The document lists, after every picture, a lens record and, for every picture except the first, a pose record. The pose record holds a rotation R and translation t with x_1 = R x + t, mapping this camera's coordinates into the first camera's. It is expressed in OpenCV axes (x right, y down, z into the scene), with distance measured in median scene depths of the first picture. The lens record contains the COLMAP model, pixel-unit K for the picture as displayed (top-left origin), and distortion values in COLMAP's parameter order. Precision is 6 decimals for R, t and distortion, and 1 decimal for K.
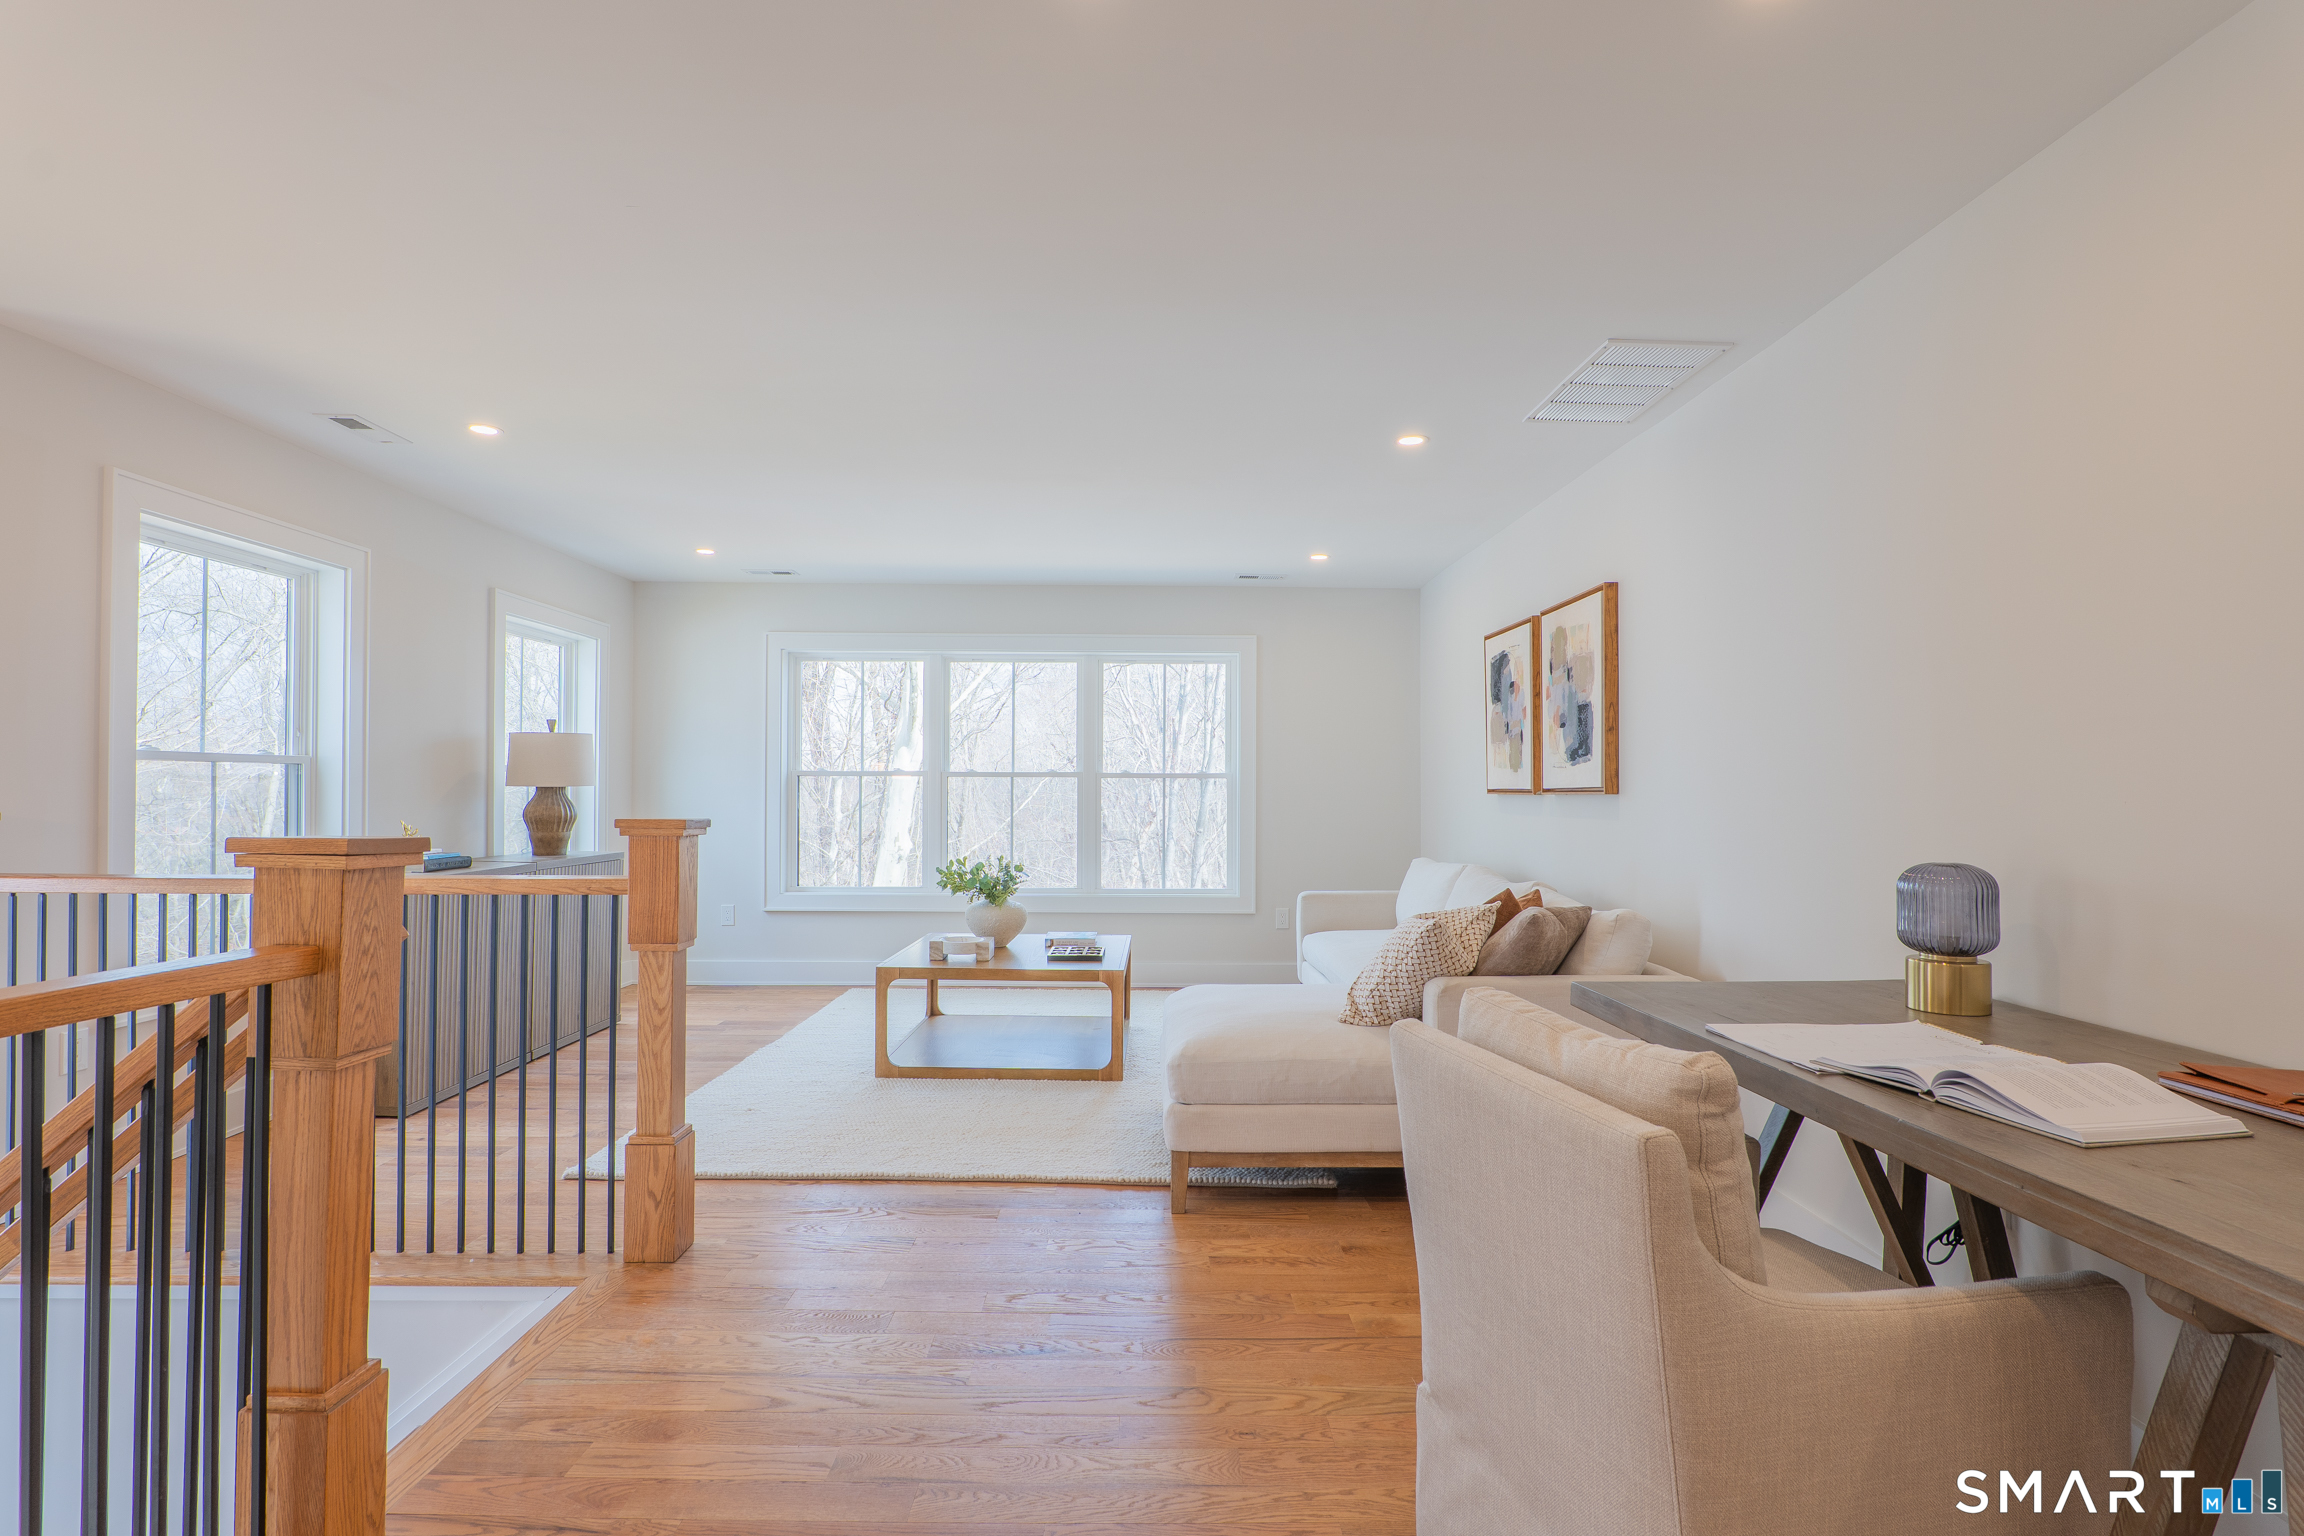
lens RADIAL K [[1103.5, 0, 1161.3], [0, 1103.5, 761.8], [0, 0, 1]] dist [-0.024093, 0.005962]
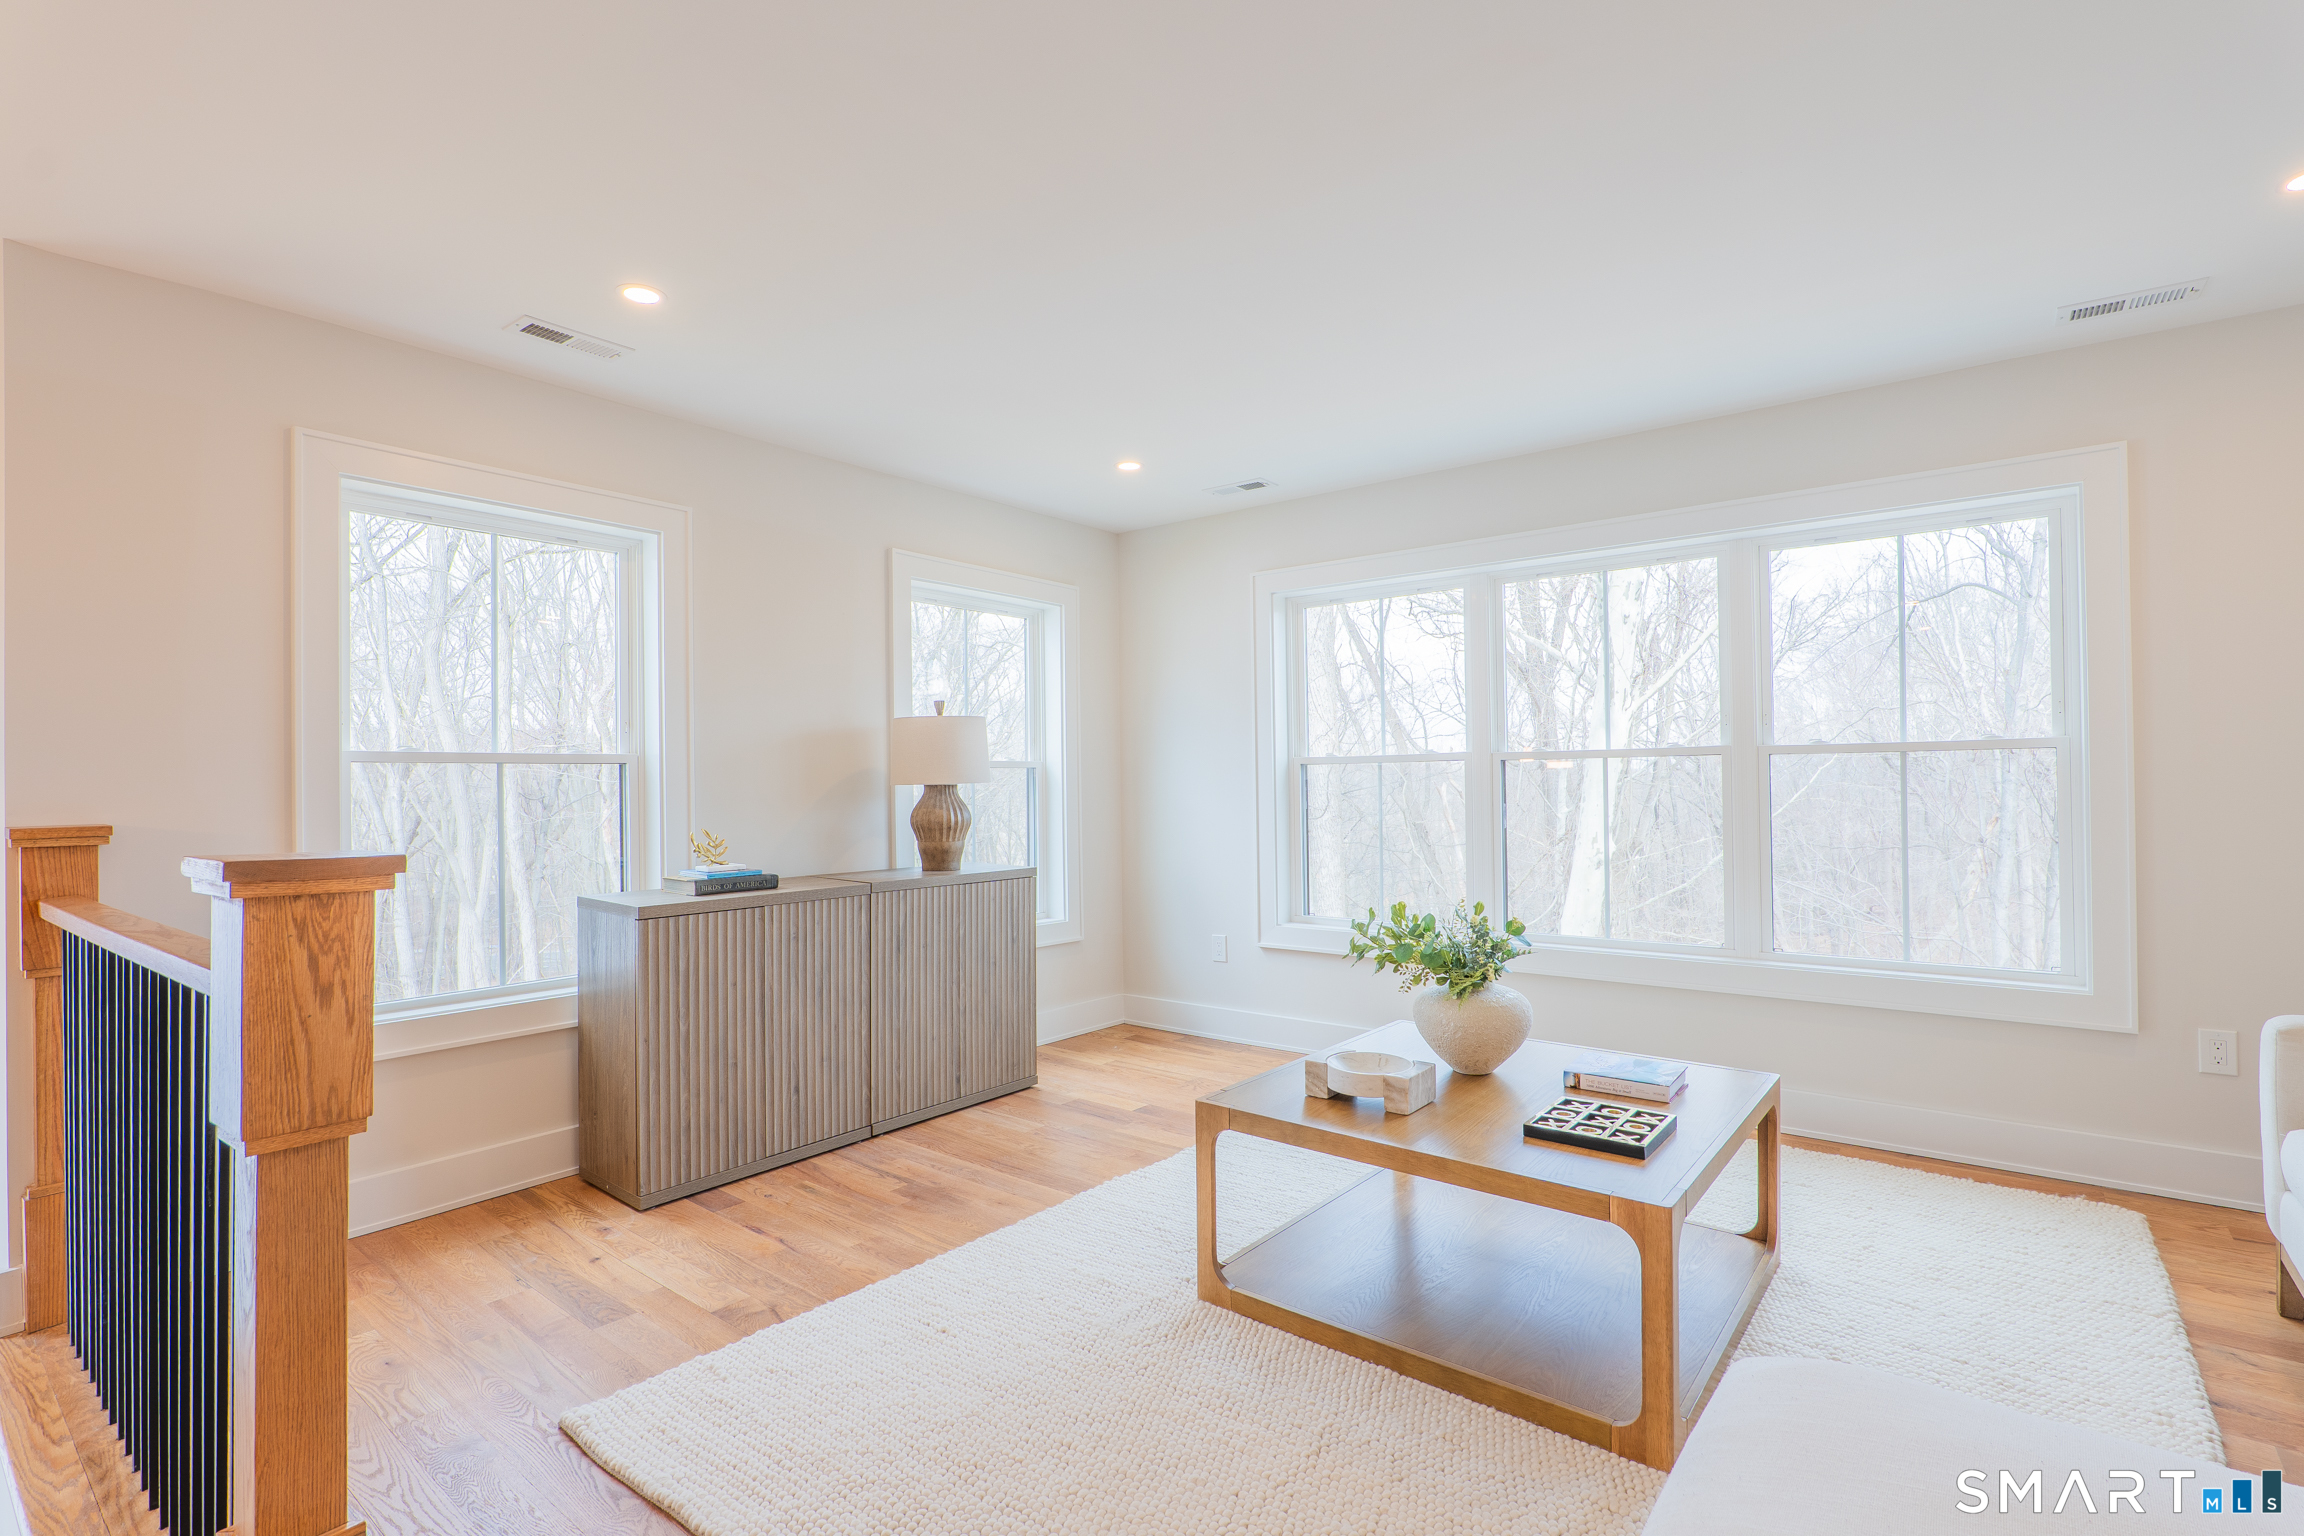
lens RADIAL K [[1103.5, 0, 1135.7], [0, 1103.5, 765.6], [0, 0, 1]] dist [-0.024093, 0.005962]
pose [[0.772594, -0.024150, -0.634441, 0.064385], [0.031130, 0.999515, -0.000138, 0.013454], [0.634137, -0.019643, 0.772971, 0.472509]]
